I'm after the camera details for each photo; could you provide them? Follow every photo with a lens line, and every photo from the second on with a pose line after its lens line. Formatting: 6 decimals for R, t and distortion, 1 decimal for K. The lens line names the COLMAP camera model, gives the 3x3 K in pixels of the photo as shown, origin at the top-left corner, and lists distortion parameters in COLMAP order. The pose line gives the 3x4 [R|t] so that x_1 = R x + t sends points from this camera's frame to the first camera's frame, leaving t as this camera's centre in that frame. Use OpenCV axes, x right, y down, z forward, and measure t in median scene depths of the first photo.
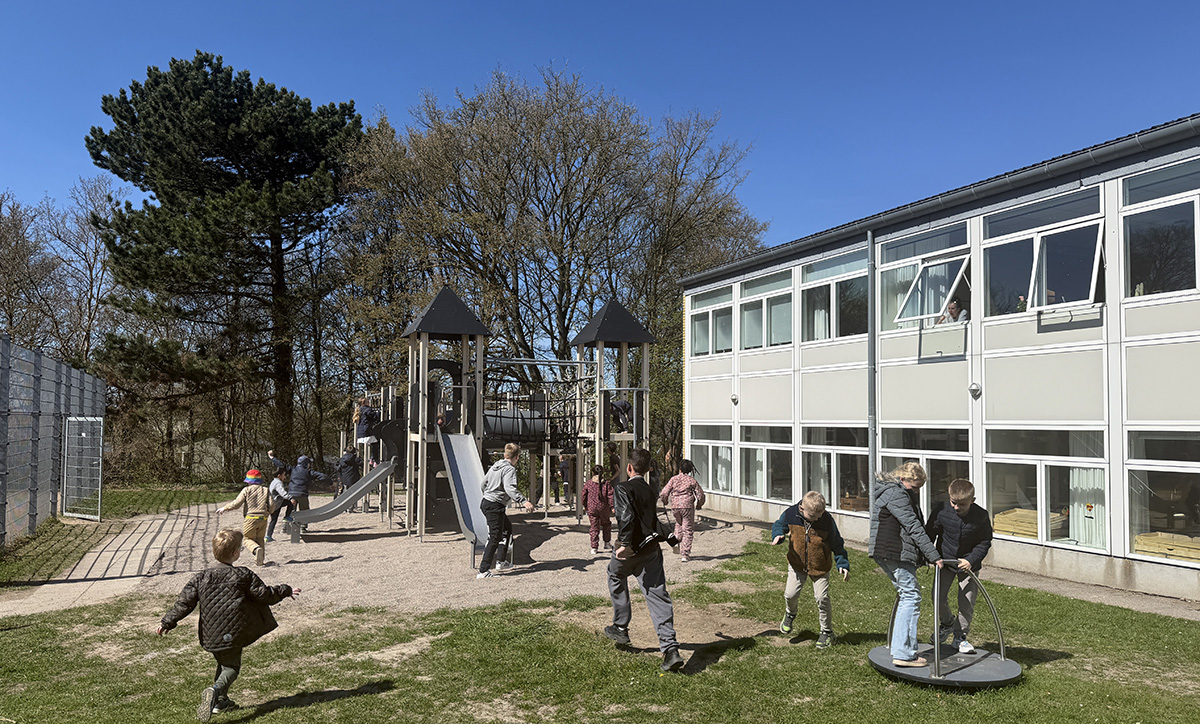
lens RADIAL K [[863.8, 0, 587.8], [0, 863.8, 404.6], [0, 0, 1]] dist [0.055228, -0.031914]
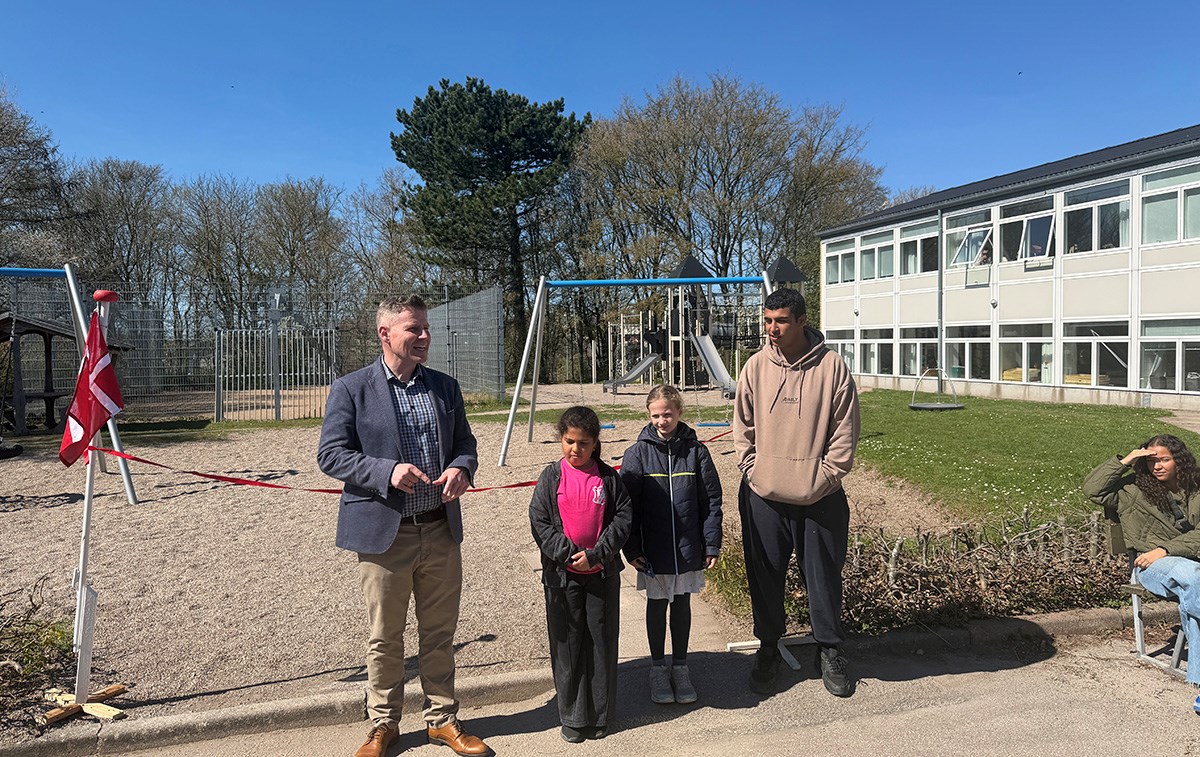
lens RADIAL K [[858.9, 0, 601.0], [0, 858.9, 383.2], [0, 0, 1]] dist [0.080655, -0.064302]
pose [[0.992753, -0.018015, -0.118813, -0.124187], [0.026475, 0.997195, 0.070011, 0.000341], [0.117219, -0.072649, 0.990445, -0.723280]]
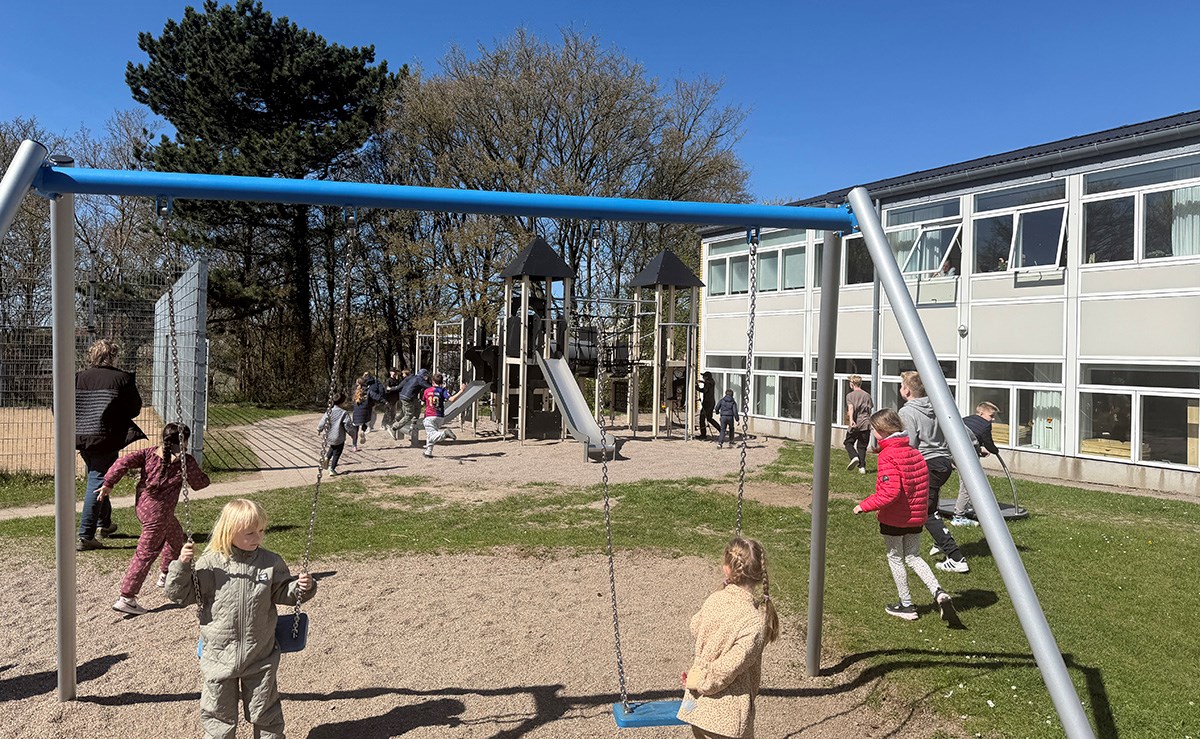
lens RADIAL K [[859.8, 0, 597.8], [0, 859.8, 363.7], [0, 0, 1]] dist [0.059044, -0.024503]
pose [[0.996770, 0.015445, 0.078814, -0.154454], [-0.018050, 0.999310, 0.032450, 0.000277], [-0.078258, -0.033768, 0.996361, -0.187969]]
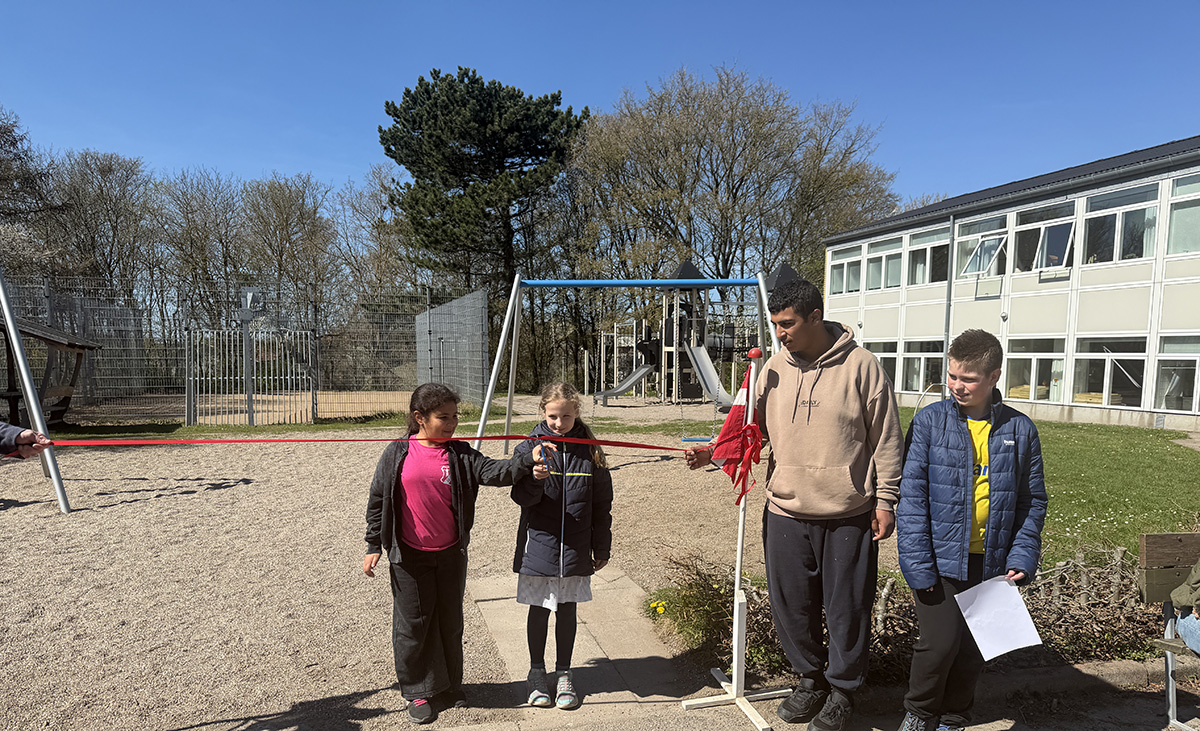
lens RADIAL K [[863.8, 0, 591.4], [0, 863.8, 464.1], [0, 0, 1]] dist [0.055228, -0.031914]
pose [[0.991622, 0.010347, -0.128757, -0.112314], [0.009057, 0.988764, 0.149208, 0.005300], [0.128854, -0.149124, 0.980387, -0.675142]]
